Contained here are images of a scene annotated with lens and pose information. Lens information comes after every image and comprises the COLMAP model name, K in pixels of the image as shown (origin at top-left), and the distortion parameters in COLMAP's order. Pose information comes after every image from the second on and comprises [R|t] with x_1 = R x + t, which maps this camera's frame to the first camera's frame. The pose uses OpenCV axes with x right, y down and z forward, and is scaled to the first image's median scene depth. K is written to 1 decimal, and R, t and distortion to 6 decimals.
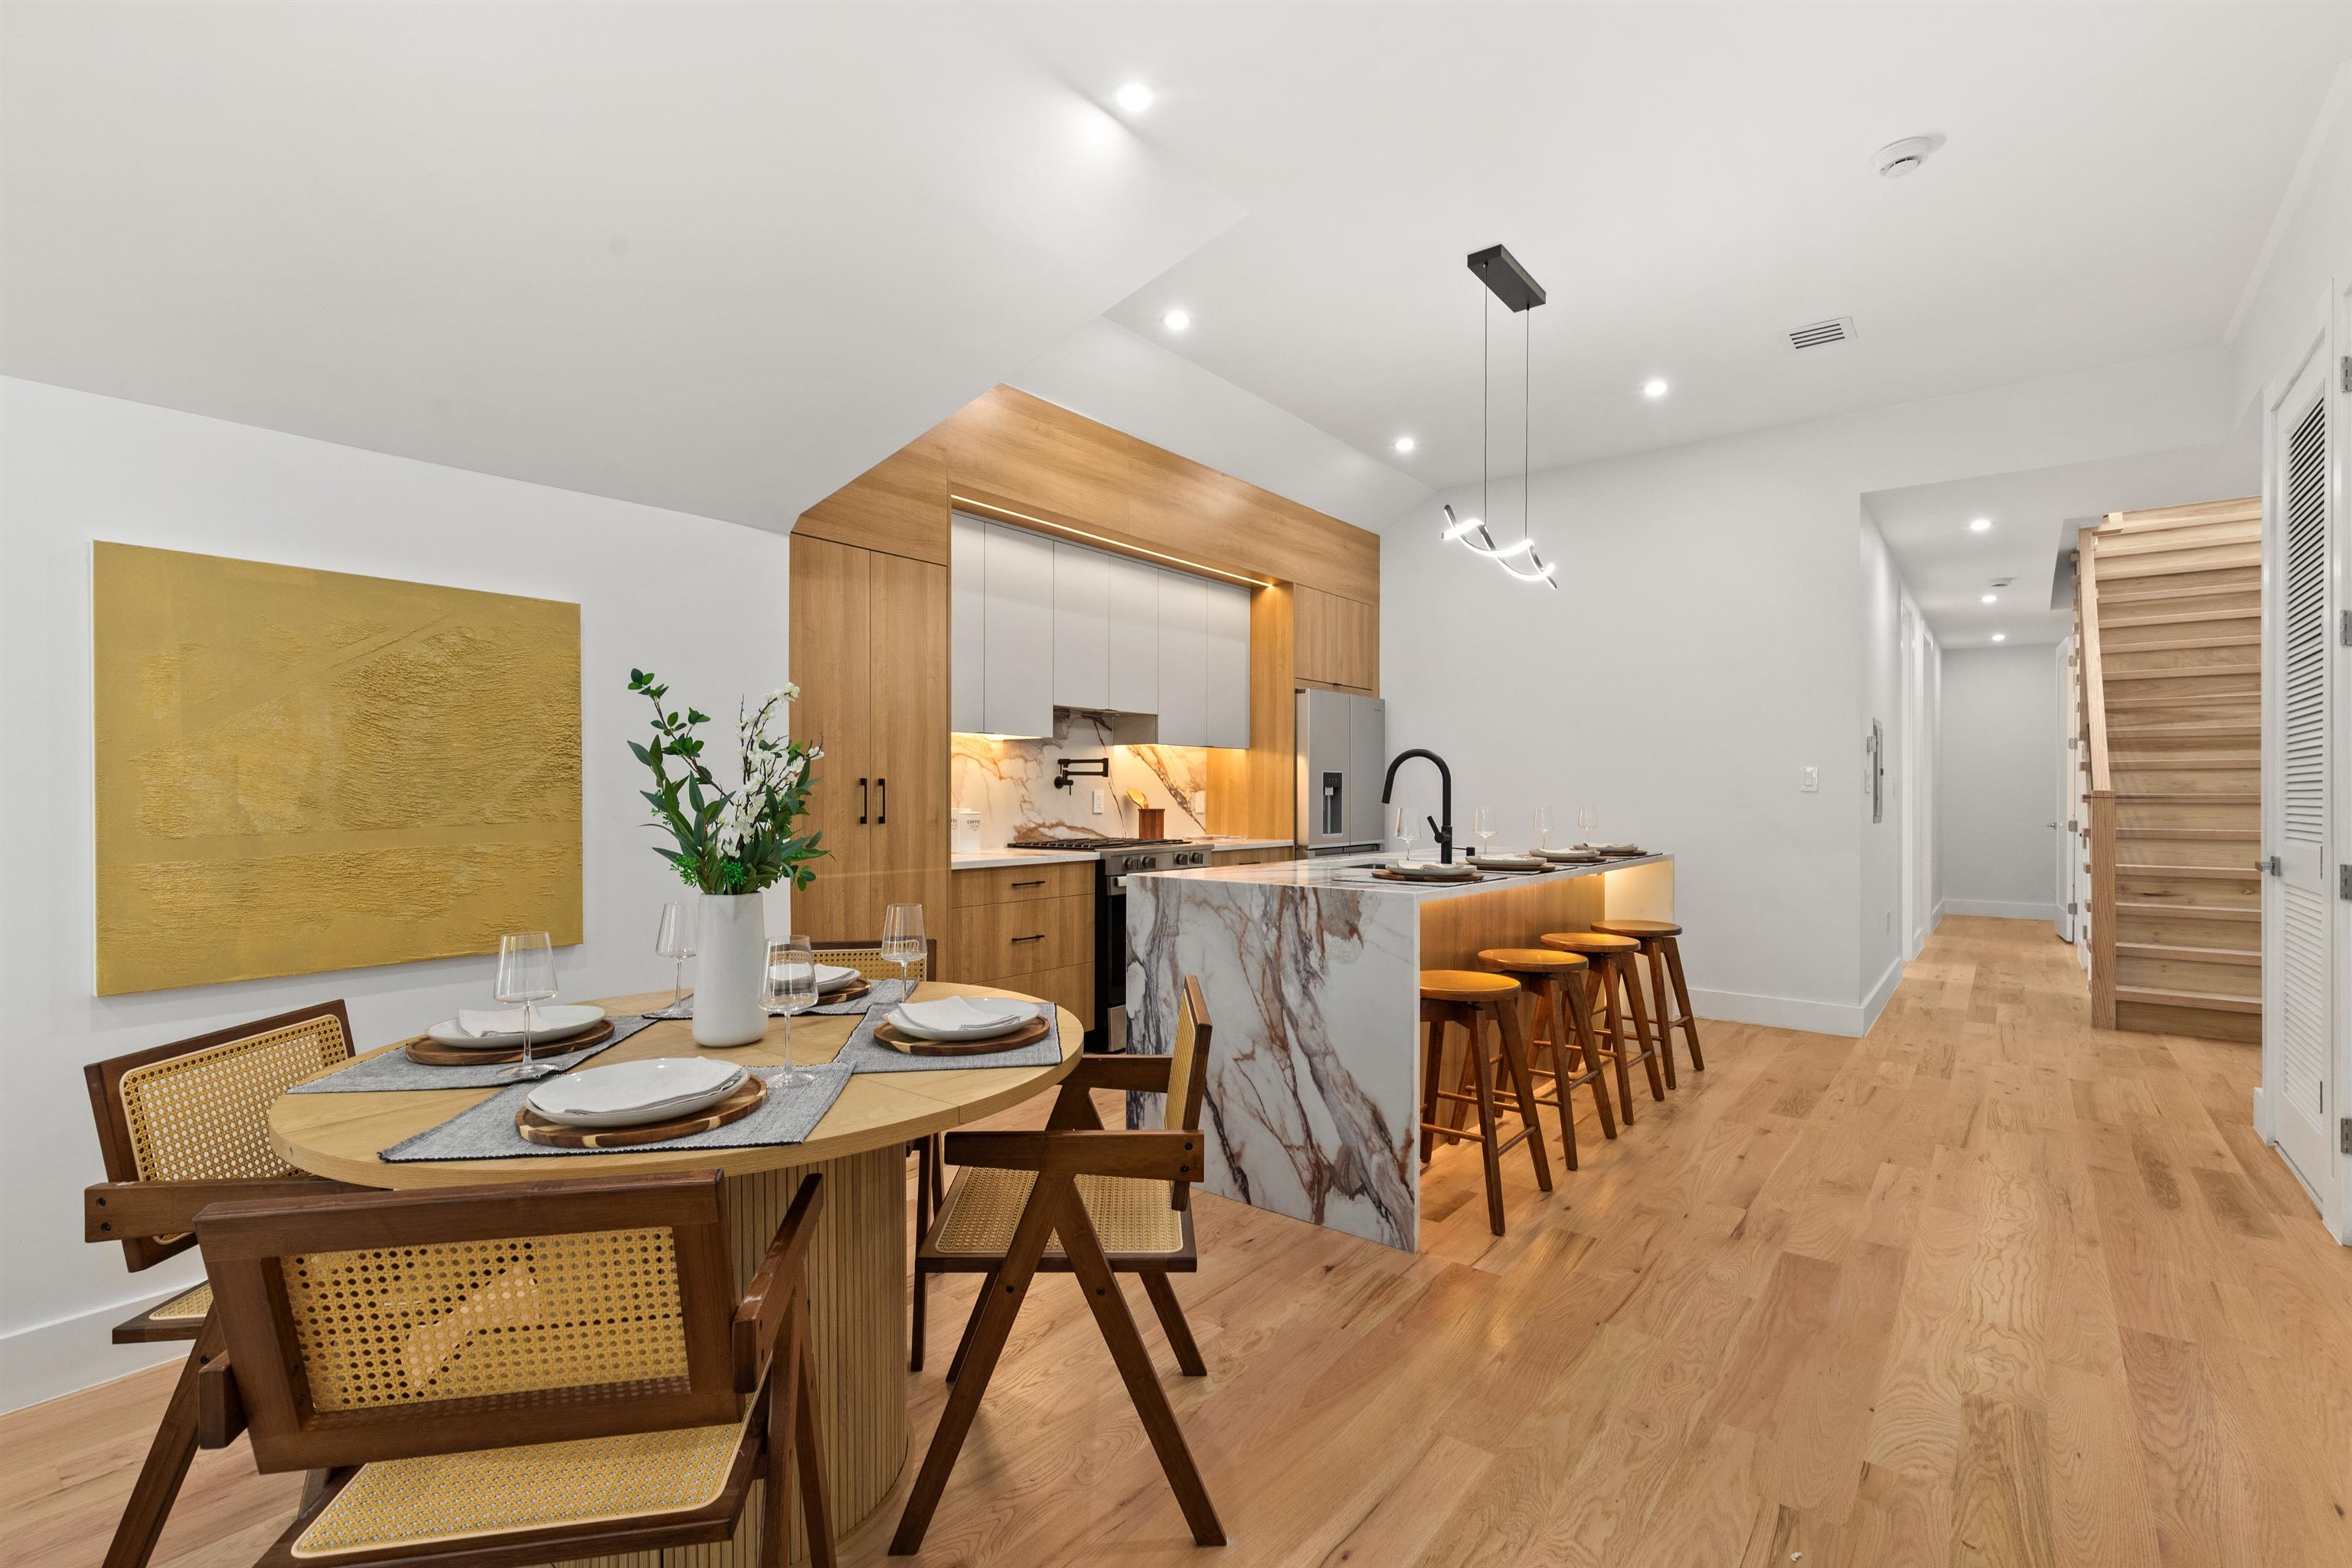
lens RADIAL K [[1076.1, 0, 1177.8], [0, 1076.1, 798.3], [0, 0, 1]] dist [-0.001519, 0.002316]
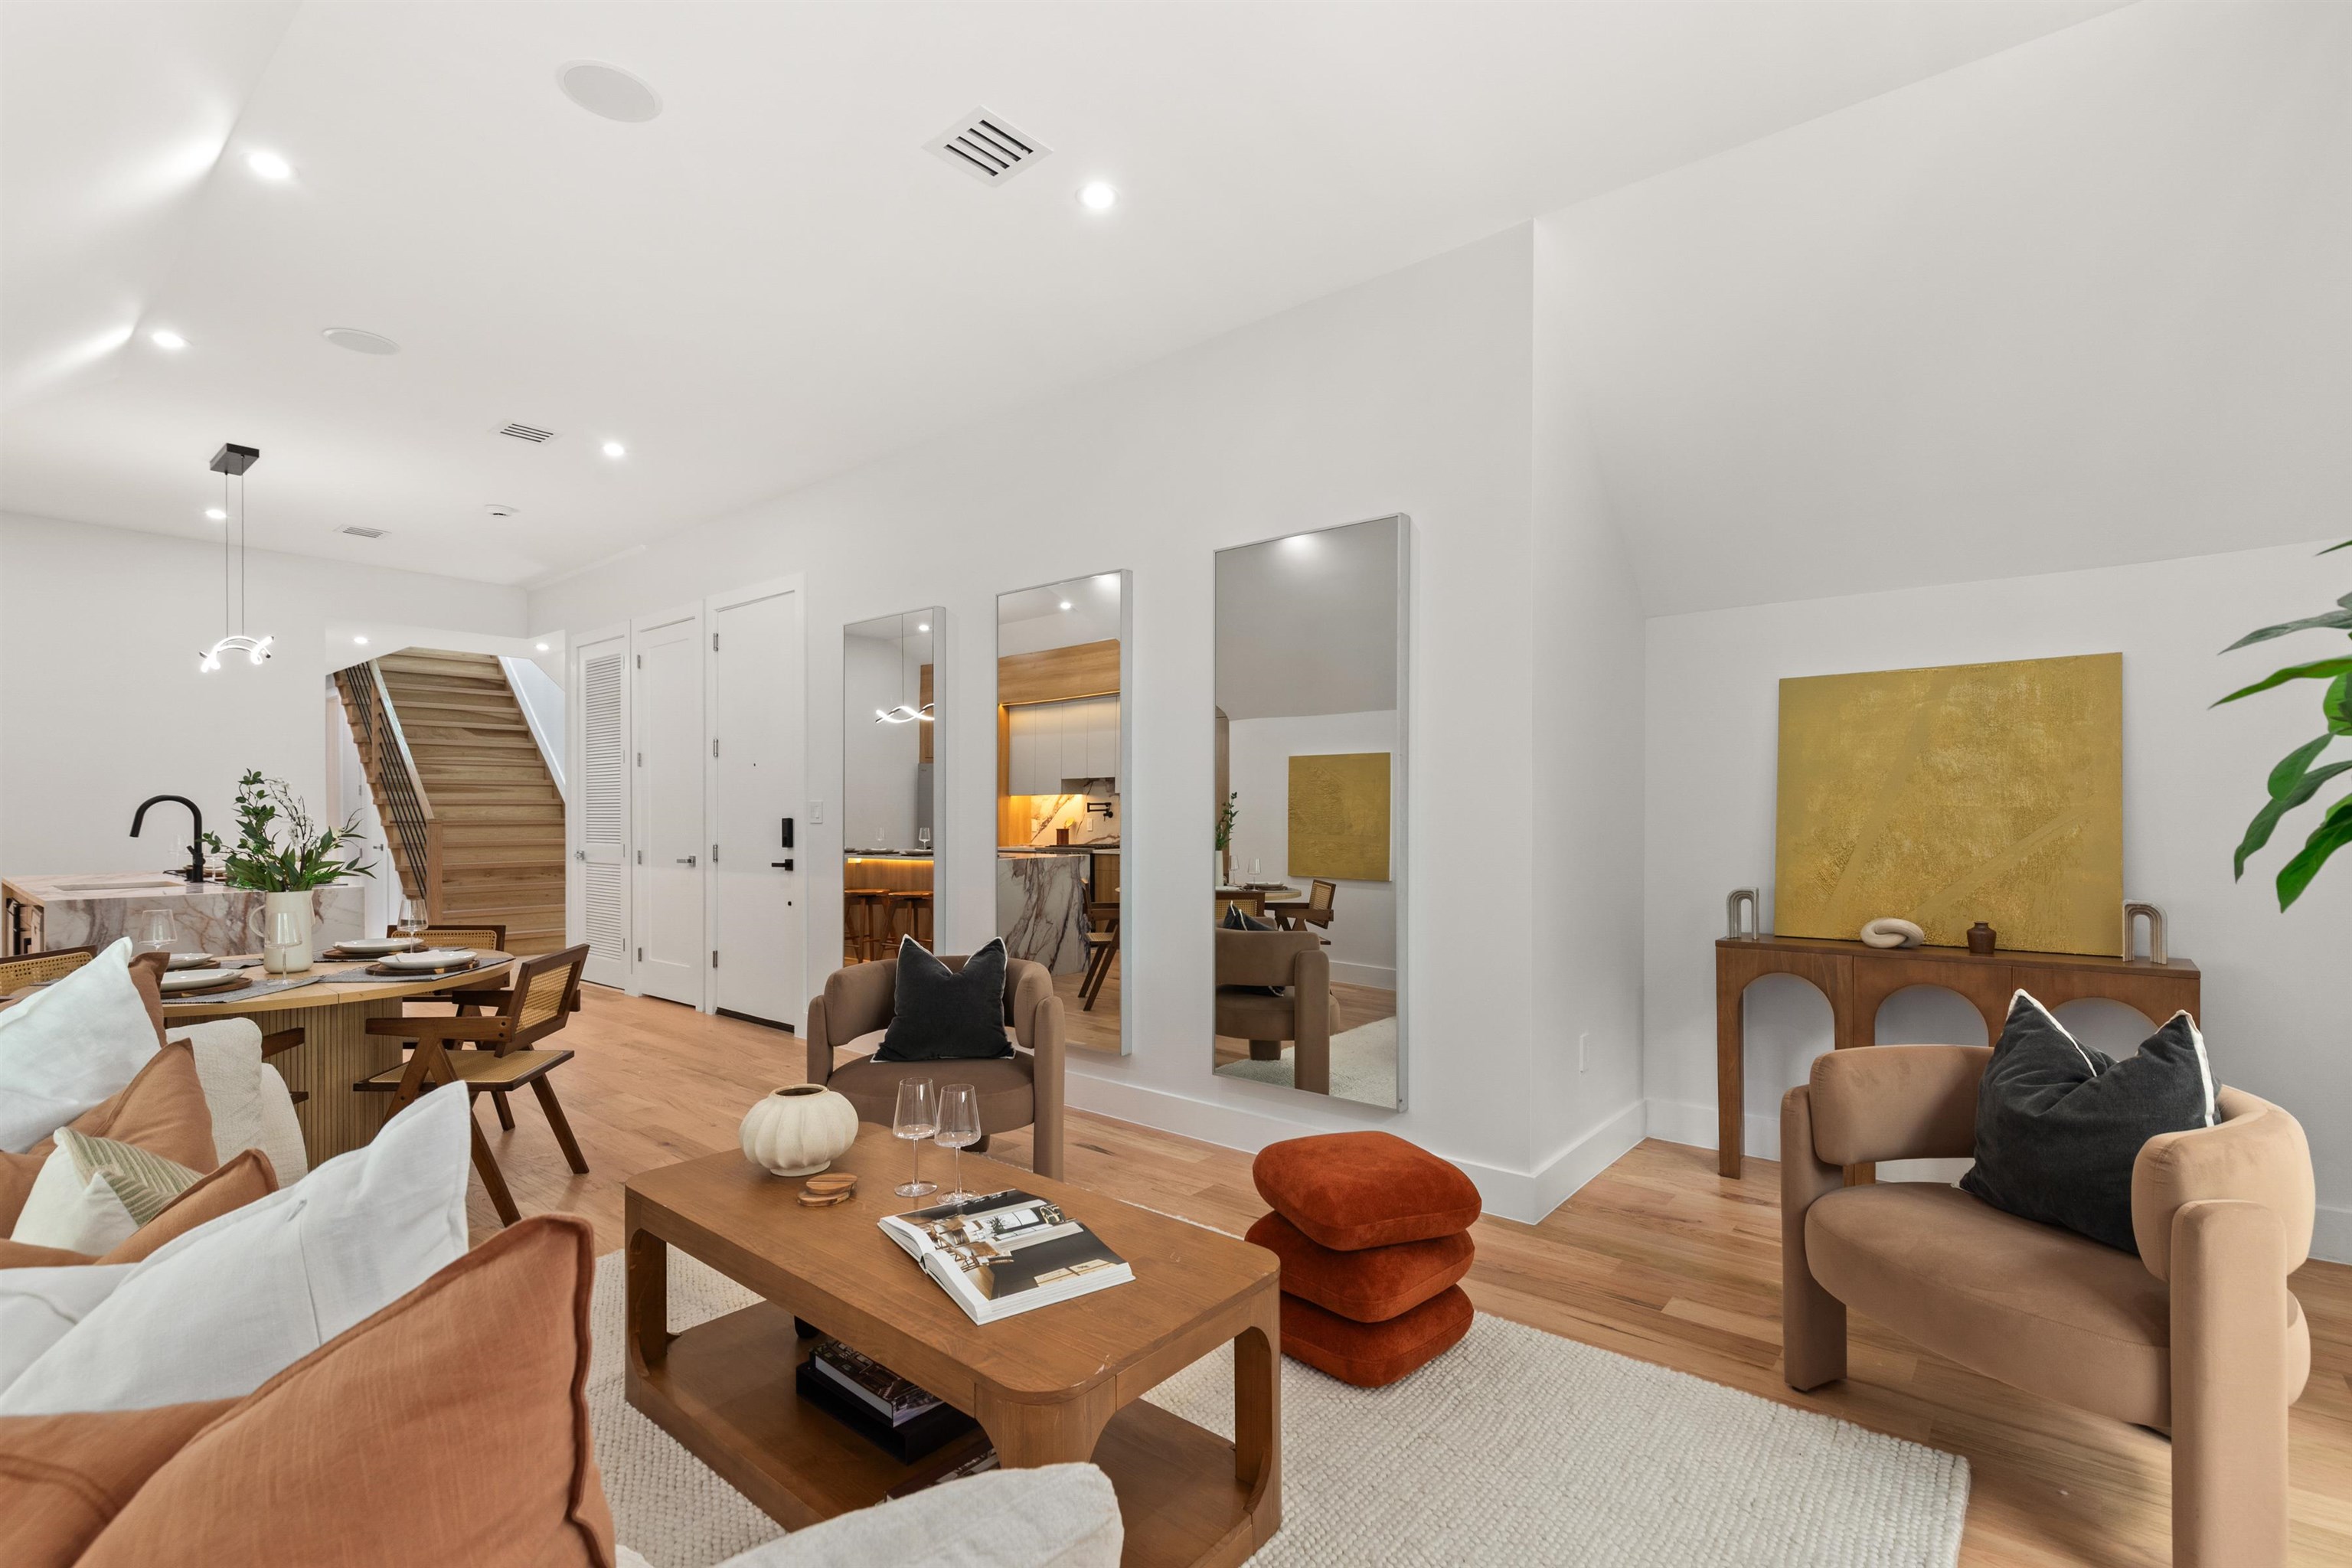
lens RADIAL K [[1076.1, 0, 1183.3], [0, 1076.1, 801.9], [0, 0, 1]] dist [-0.001519, 0.002316]
pose [[0.039028, 0.003990, 0.999230, -1.032083], [0.009900, 0.999941, -0.004380, -0.019943], [-0.999189, 0.010064, 0.038986, -0.288416]]
